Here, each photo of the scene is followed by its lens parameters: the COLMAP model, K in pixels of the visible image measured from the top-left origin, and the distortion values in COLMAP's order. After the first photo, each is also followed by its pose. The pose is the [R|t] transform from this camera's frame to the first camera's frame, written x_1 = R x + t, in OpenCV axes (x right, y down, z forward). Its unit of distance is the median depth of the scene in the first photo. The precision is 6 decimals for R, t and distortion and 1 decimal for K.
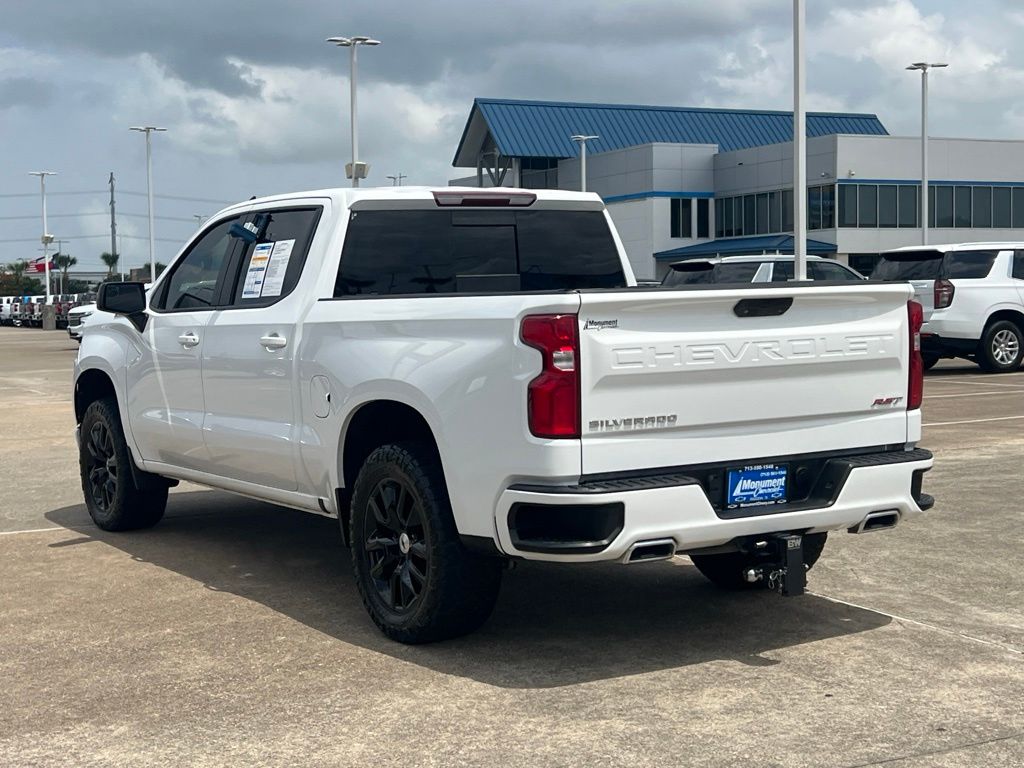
lens RADIAL K [[1516.6, 0, 512.0], [0, 1516.6, 384.0], [0, 0, 1]] dist [0.131581, 0.000413]
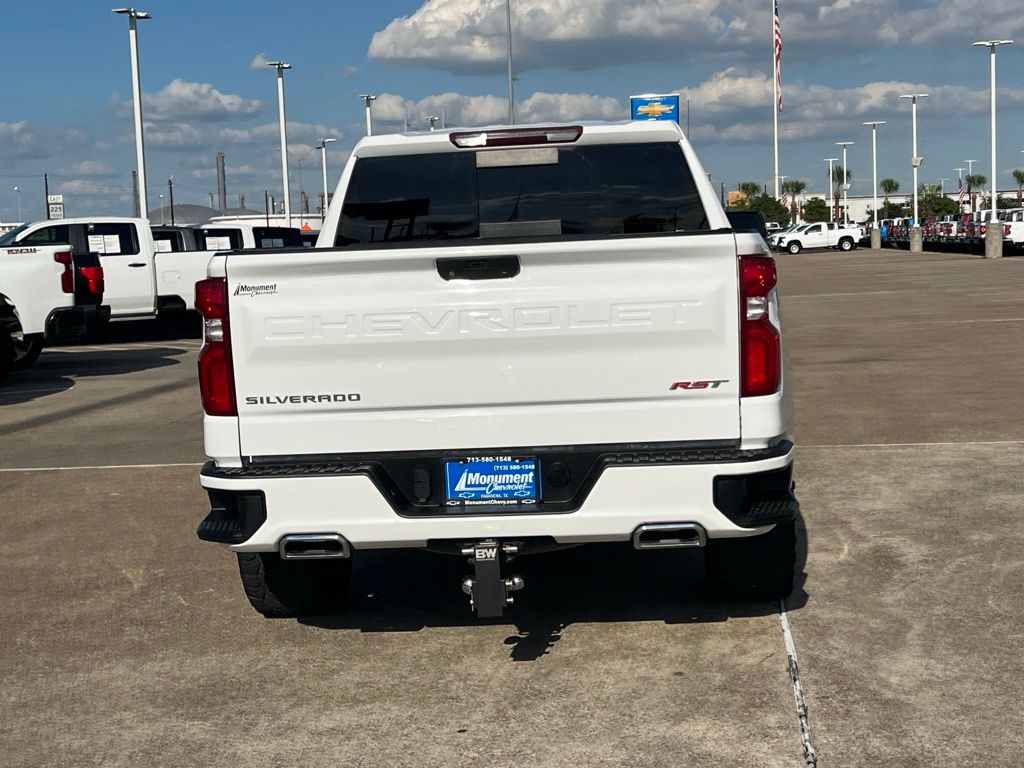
lens RADIAL K [[1424.6, 0, 512.0], [0, 1424.6, 384.0], [0, 0, 1]] dist [0.010077, -0.574967]
pose [[0.813498, 0.047777, -0.579602, 0.622926], [-0.010927, 0.997700, 0.066904, -0.038870], [0.581466, -0.048092, 0.812148, 0.373505]]
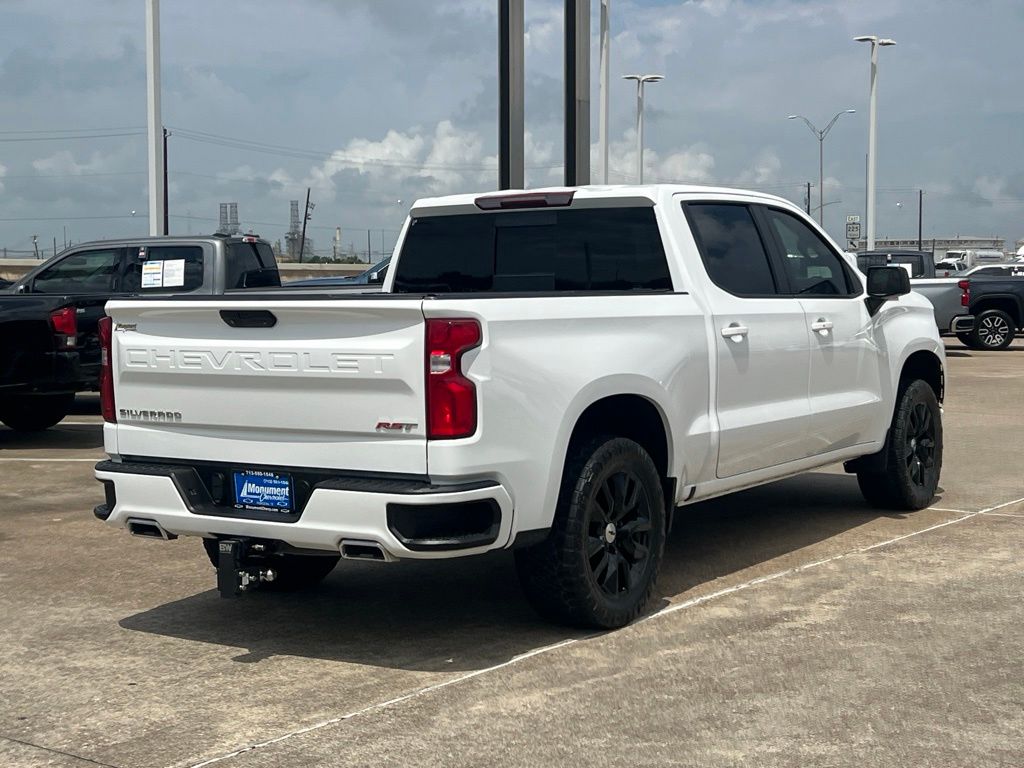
lens RADIAL K [[1563.8, 0, 512.0], [0, 1563.8, 384.0], [0, 0, 1]] dist [0.074657, -0.021960]
pose [[0.441189, 0.077852, -0.894031, 1.182575], [-0.056289, 0.996669, 0.059012, -0.078051], [0.895647, 0.024289, 0.444102, 0.678440]]
